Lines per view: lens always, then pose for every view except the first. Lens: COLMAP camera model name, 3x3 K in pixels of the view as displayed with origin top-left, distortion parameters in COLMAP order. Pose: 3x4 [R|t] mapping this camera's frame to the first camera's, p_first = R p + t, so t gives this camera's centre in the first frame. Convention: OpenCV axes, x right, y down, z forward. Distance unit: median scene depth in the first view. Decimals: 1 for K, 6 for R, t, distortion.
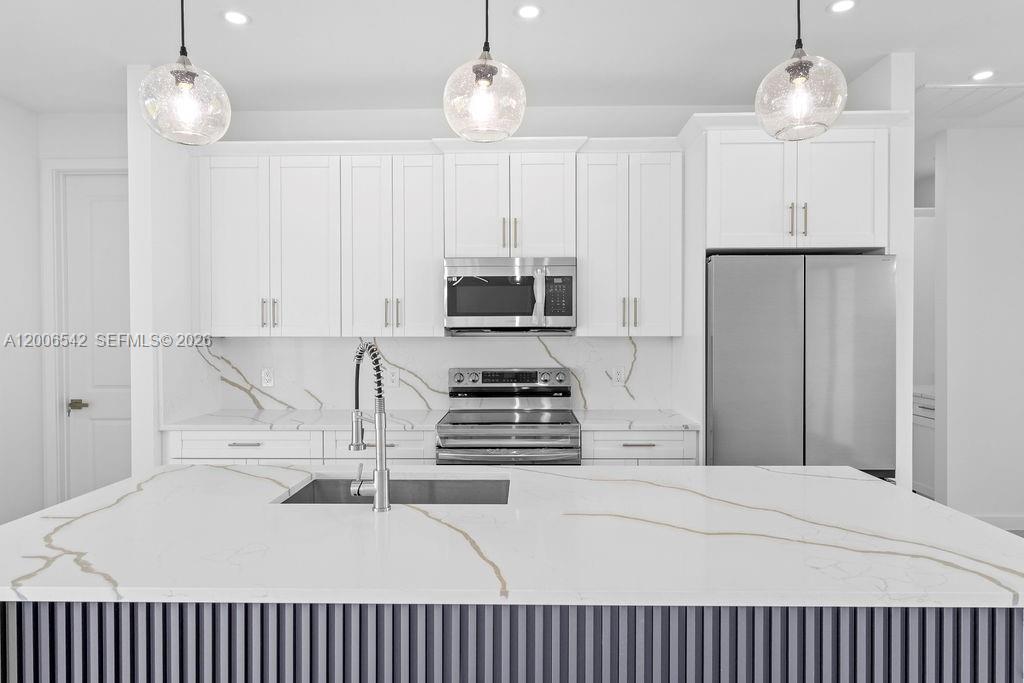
lens RADIAL K [[598.6, 0, 512.0], [0, 598.6, 343.7], [0, 0, 1]] dist [-0.014877, 0.001429]
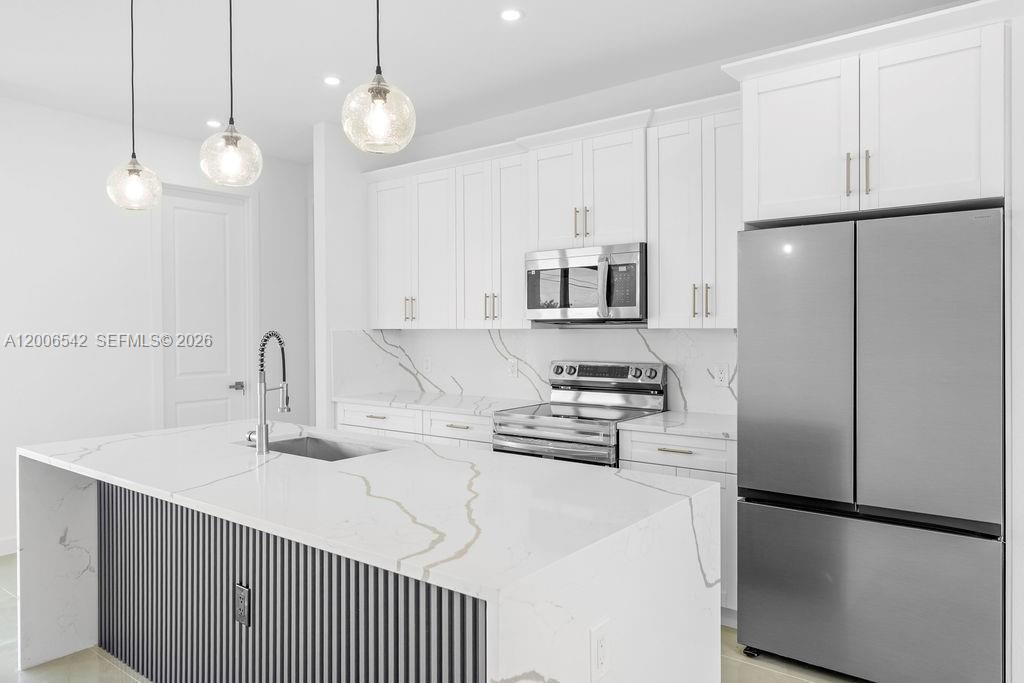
lens RADIAL K [[688.3, 0, 511.6], [0, 688.3, 332.3], [0, 0, 1]] dist [-0.001753, -0.001406]
pose [[0.803831, 0.003432, -0.594848, 0.560899], [-0.009527, 0.999929, -0.007105, 0.003022], [0.594781, 0.011378, 0.803807, 0.032642]]
